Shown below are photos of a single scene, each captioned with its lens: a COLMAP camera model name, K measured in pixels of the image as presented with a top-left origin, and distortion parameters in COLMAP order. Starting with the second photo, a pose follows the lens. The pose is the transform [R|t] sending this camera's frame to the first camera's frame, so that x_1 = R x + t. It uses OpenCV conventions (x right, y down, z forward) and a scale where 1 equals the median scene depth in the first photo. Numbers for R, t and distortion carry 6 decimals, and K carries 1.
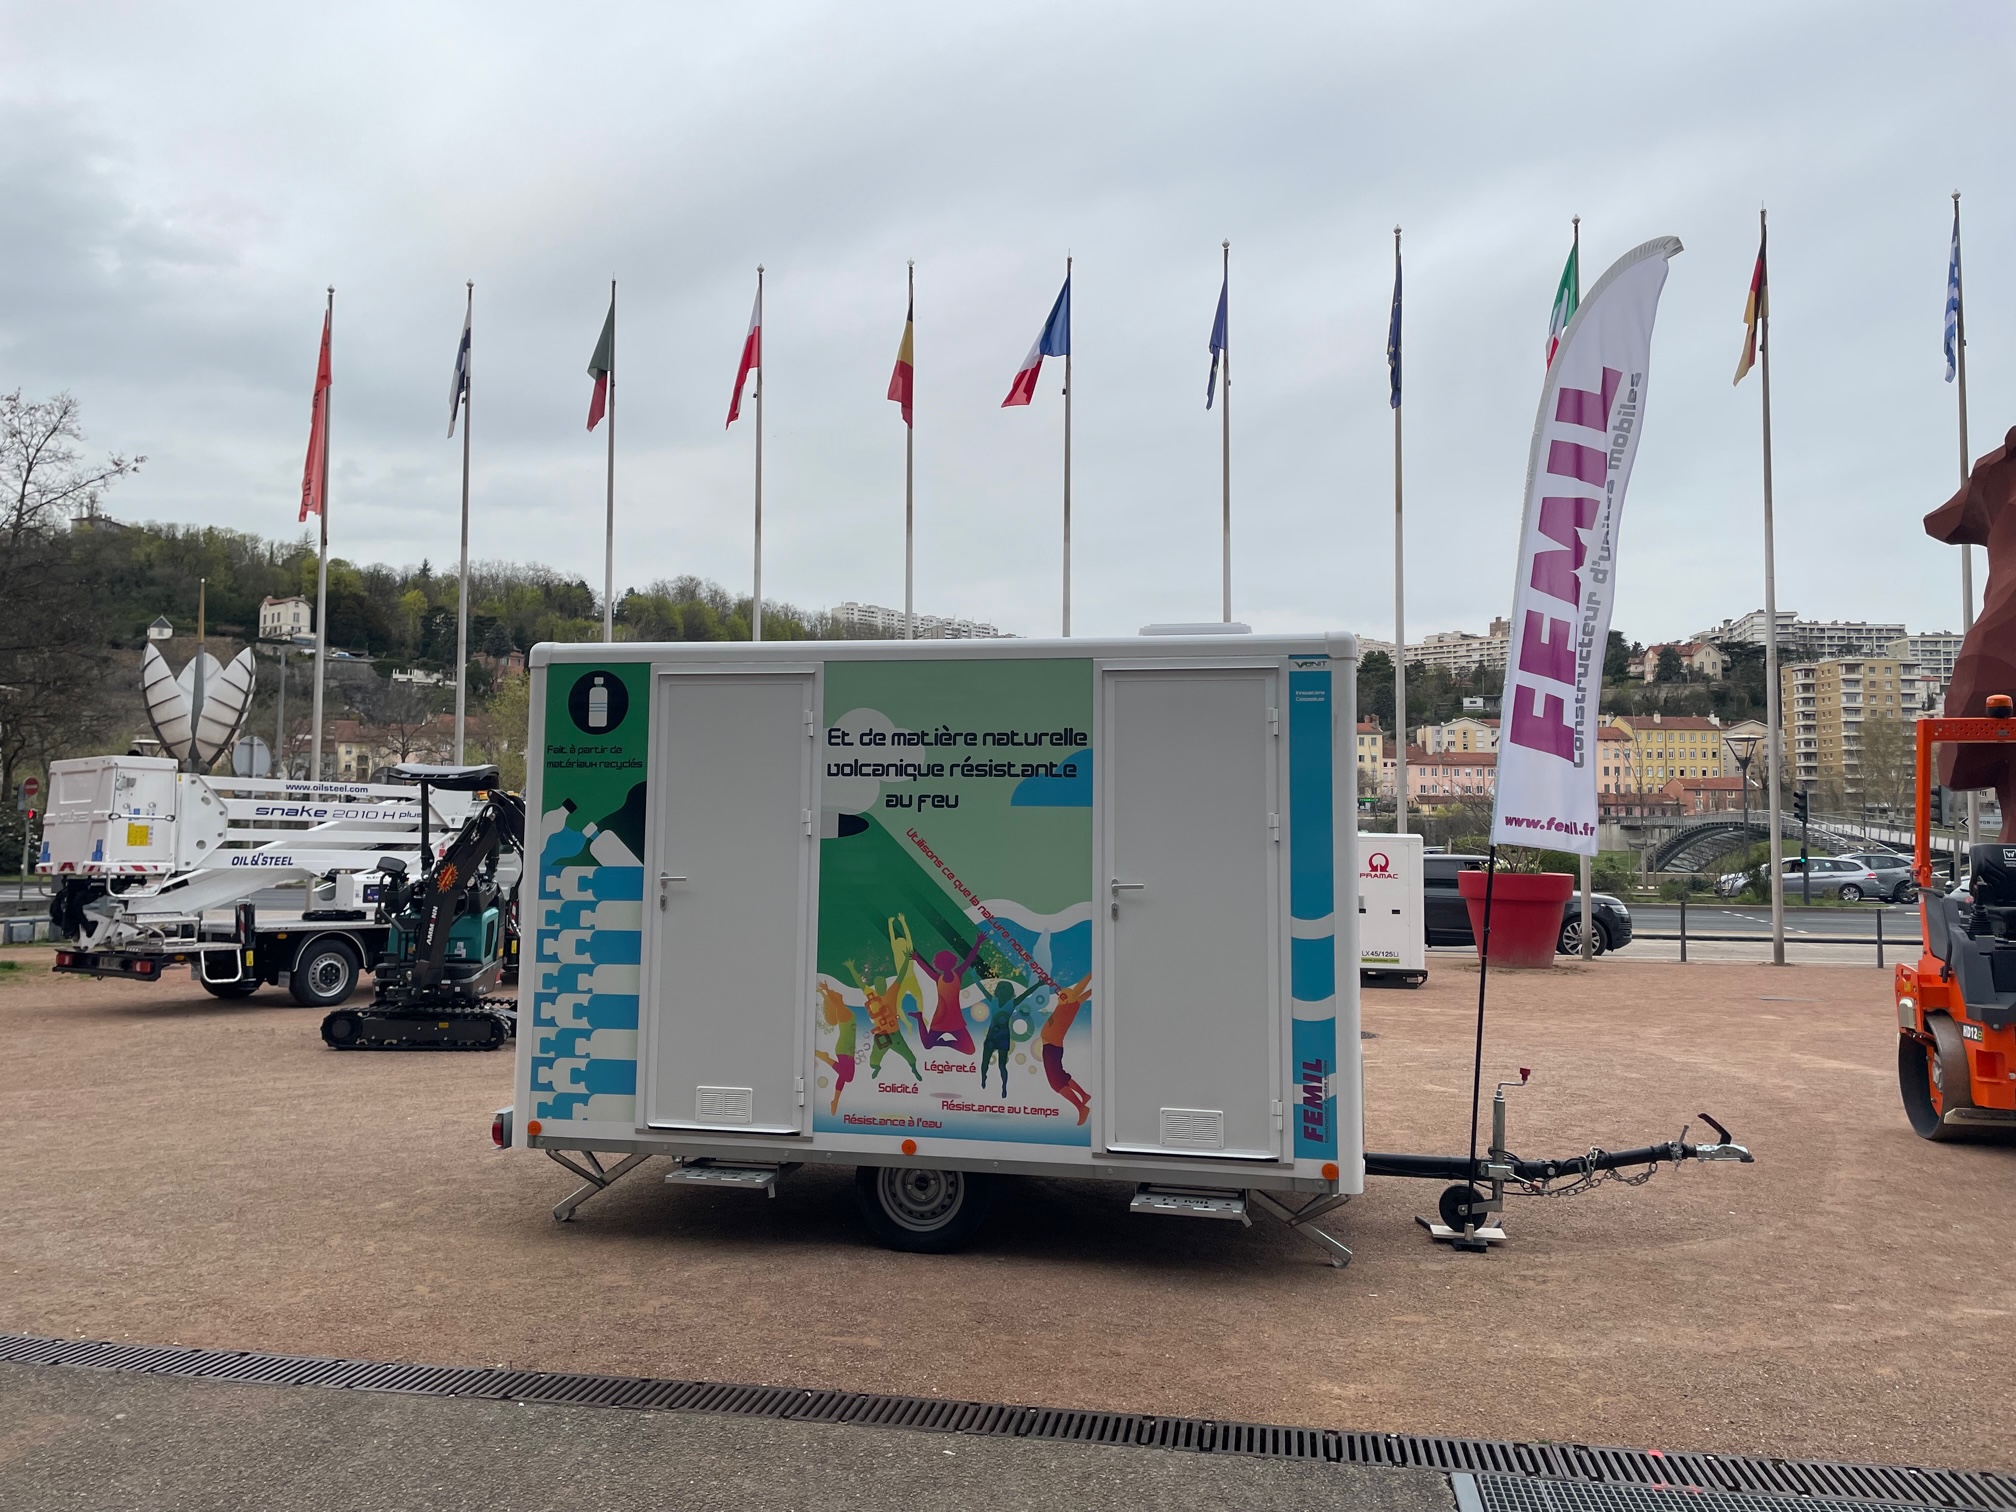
lens RADIAL K [[1526.1, 0, 1008.9], [0, 1526.1, 743.1], [0, 0, 1]] dist [0.037501, -0.000722]
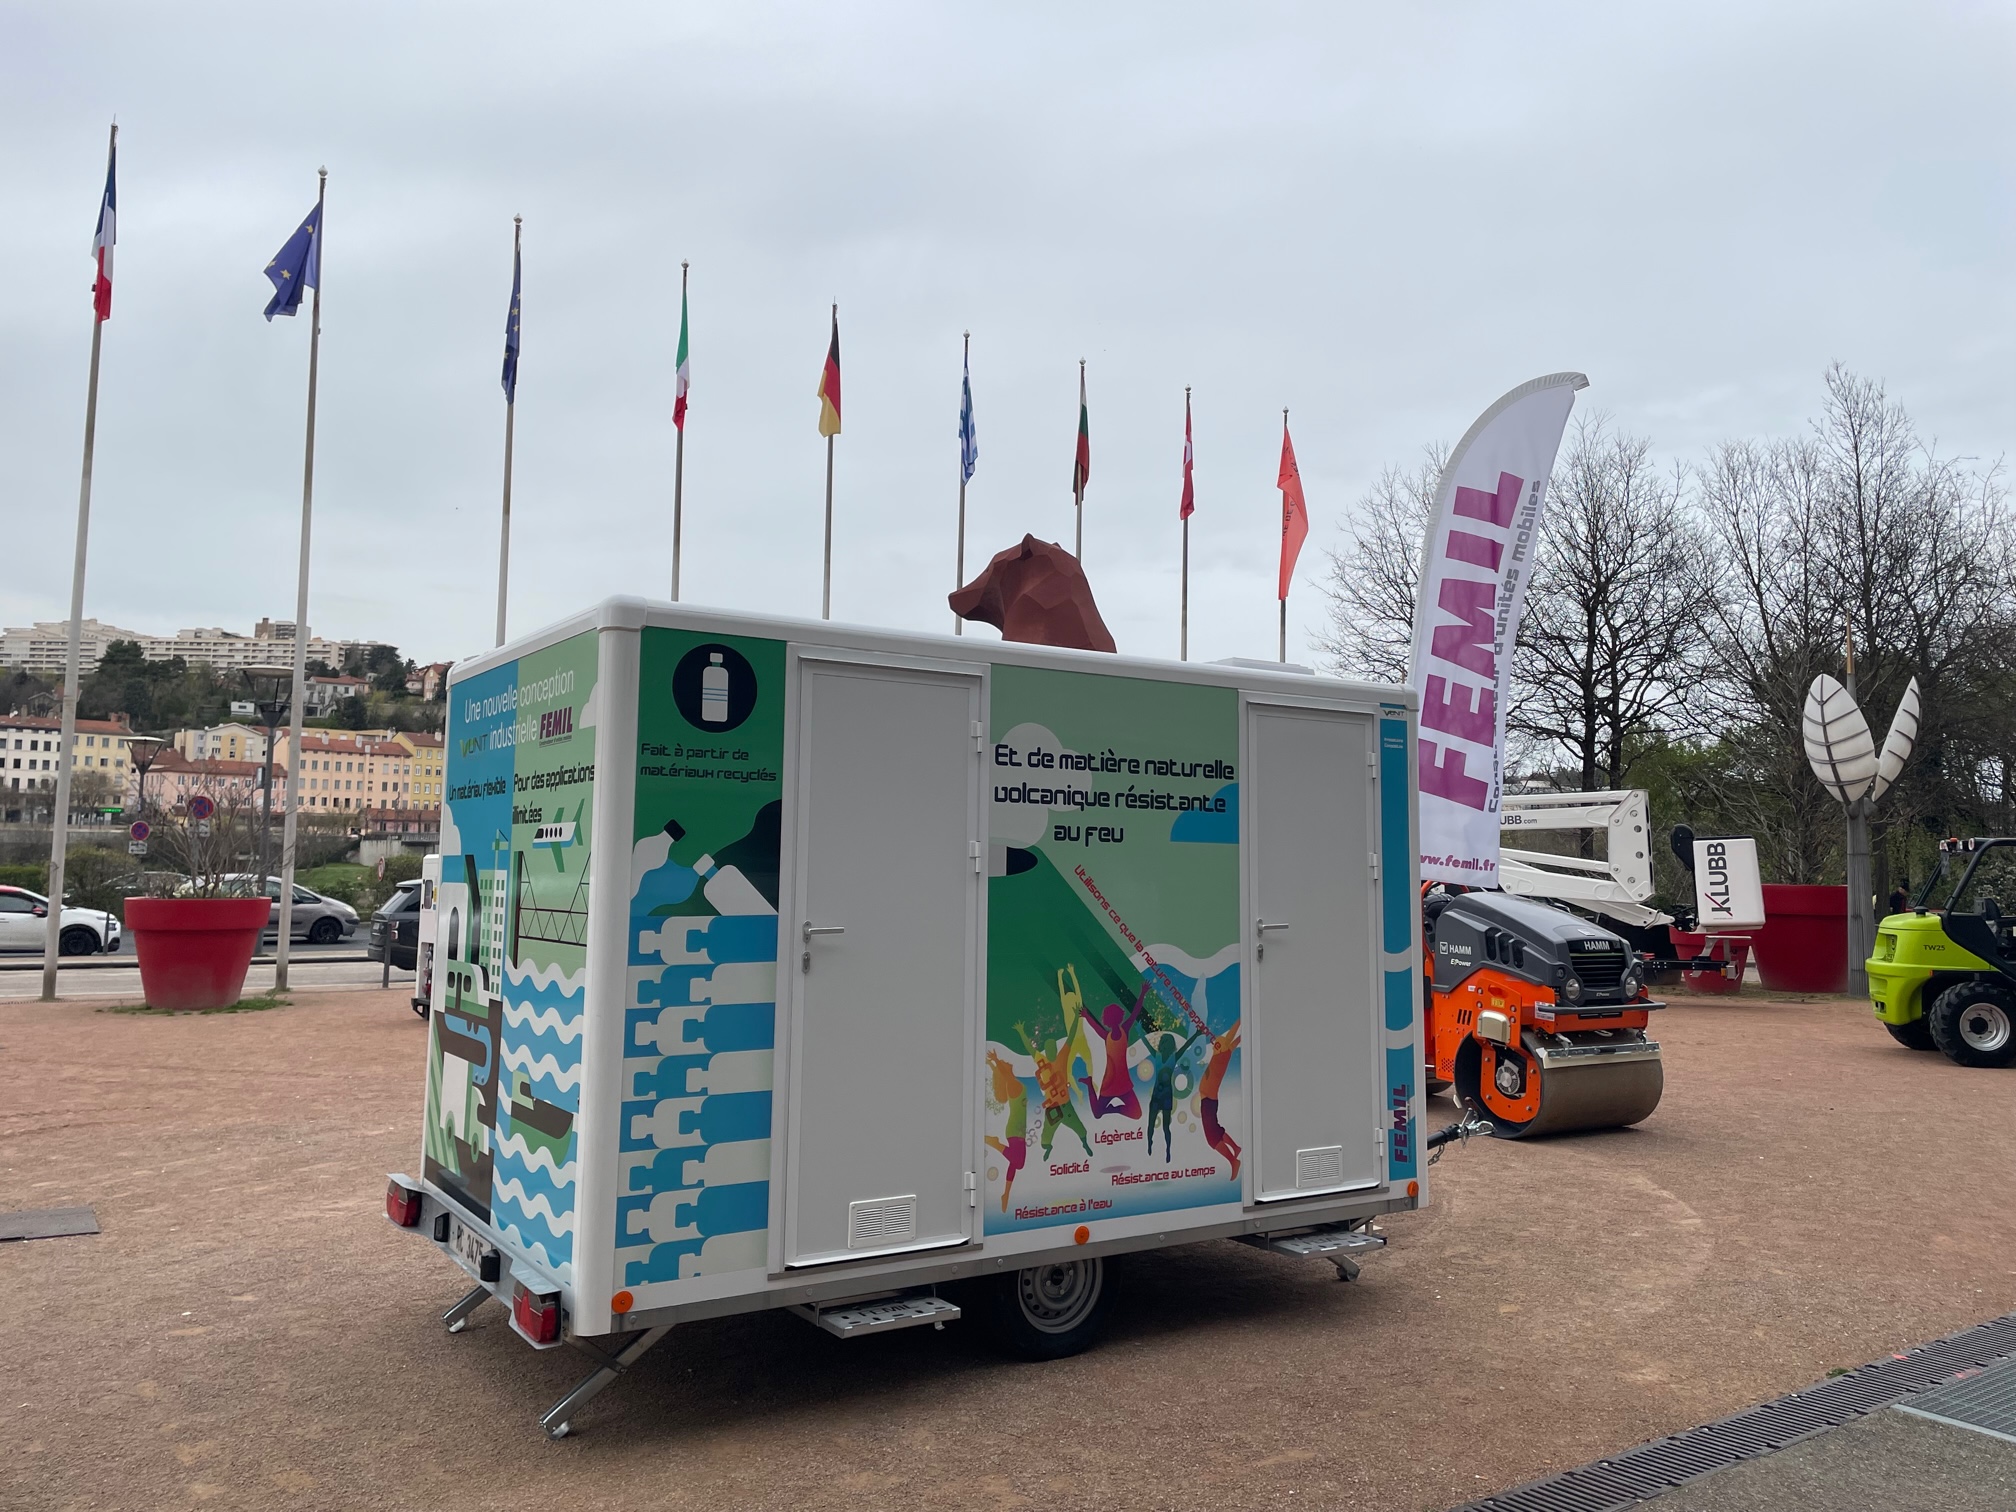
lens RADIAL K [[1526.1, 0, 1011.0], [0, 1526.1, 739.5], [0, 0, 1]] dist [0.037501, -0.000722]
pose [[0.709342, 0.059941, 0.702311, -0.697927], [-0.051098, 0.998129, -0.033579, 0.015349], [-0.703010, -0.012068, 0.711078, 0.404635]]
